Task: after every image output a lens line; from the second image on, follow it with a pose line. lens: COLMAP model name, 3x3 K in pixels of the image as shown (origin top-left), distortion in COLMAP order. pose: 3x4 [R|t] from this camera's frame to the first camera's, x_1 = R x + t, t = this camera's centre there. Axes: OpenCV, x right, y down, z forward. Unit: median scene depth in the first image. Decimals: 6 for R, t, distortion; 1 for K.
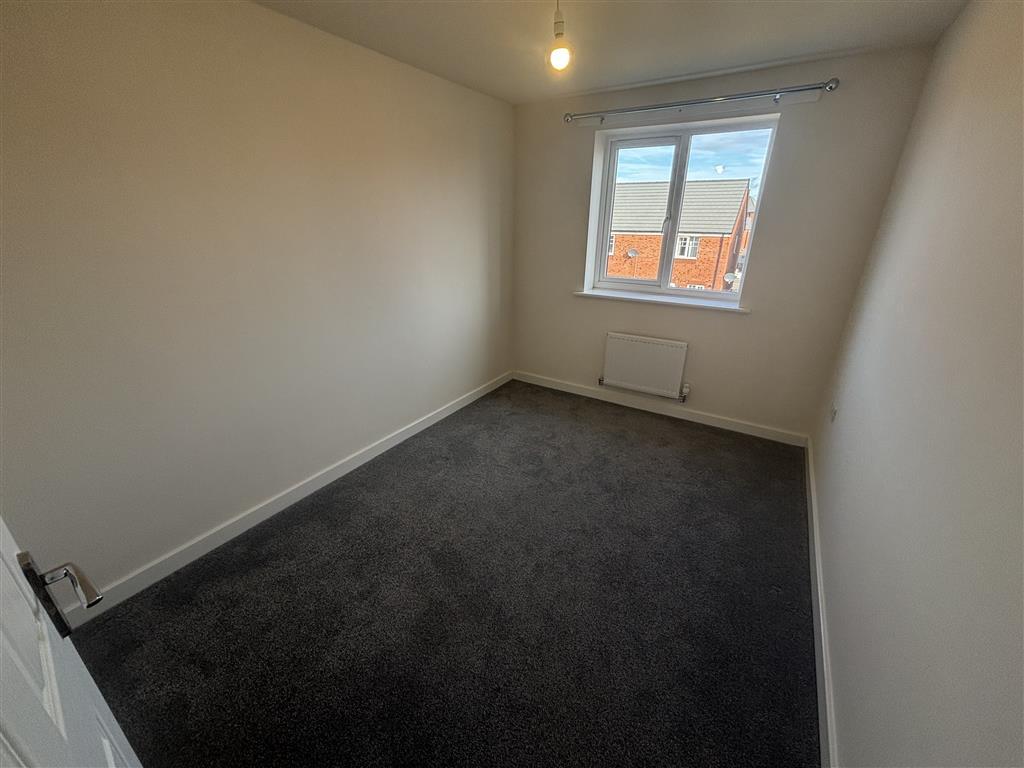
lens RADIAL K [[410.3, 0, 511.2], [0, 410.3, 379.0], [0, 0, 1]] dist [0.009888, -0.000132]
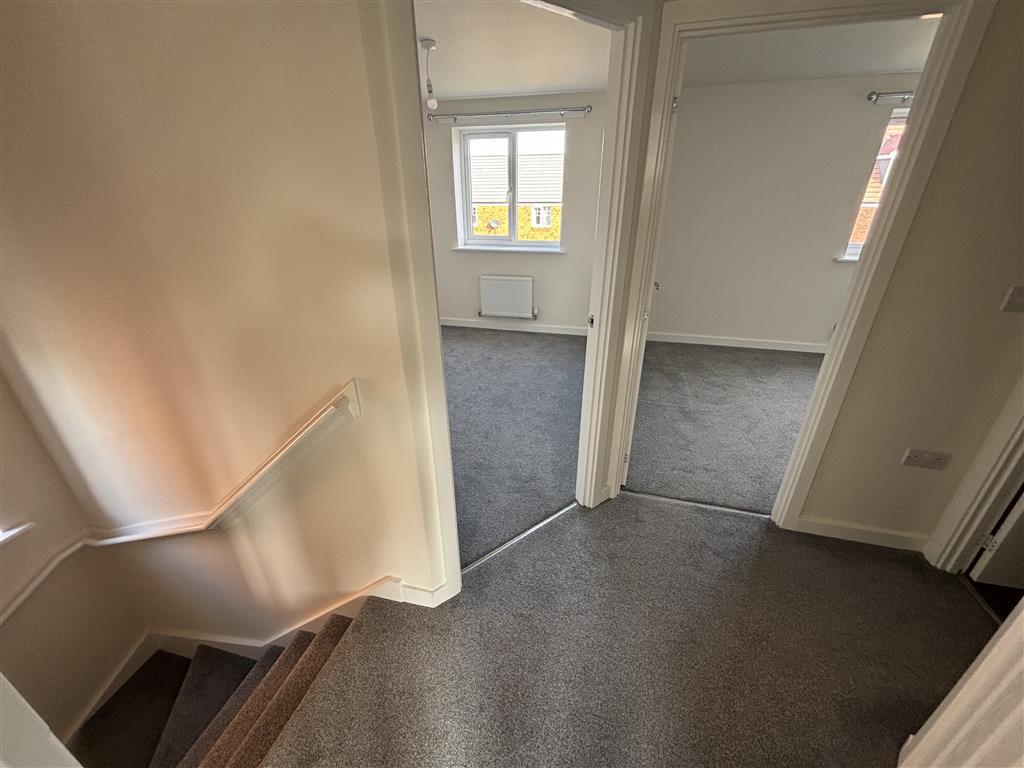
lens RADIAL K [[410.3, 0, 511.5], [0, 410.3, 388.3], [0, 0, 1]] dist [0.009888, -0.000132]
pose [[0.951668, -0.145541, 0.270457, -0.098957], [0.124533, 0.987812, 0.093372, 0.153059], [-0.280750, -0.055179, 0.958194, -0.406527]]
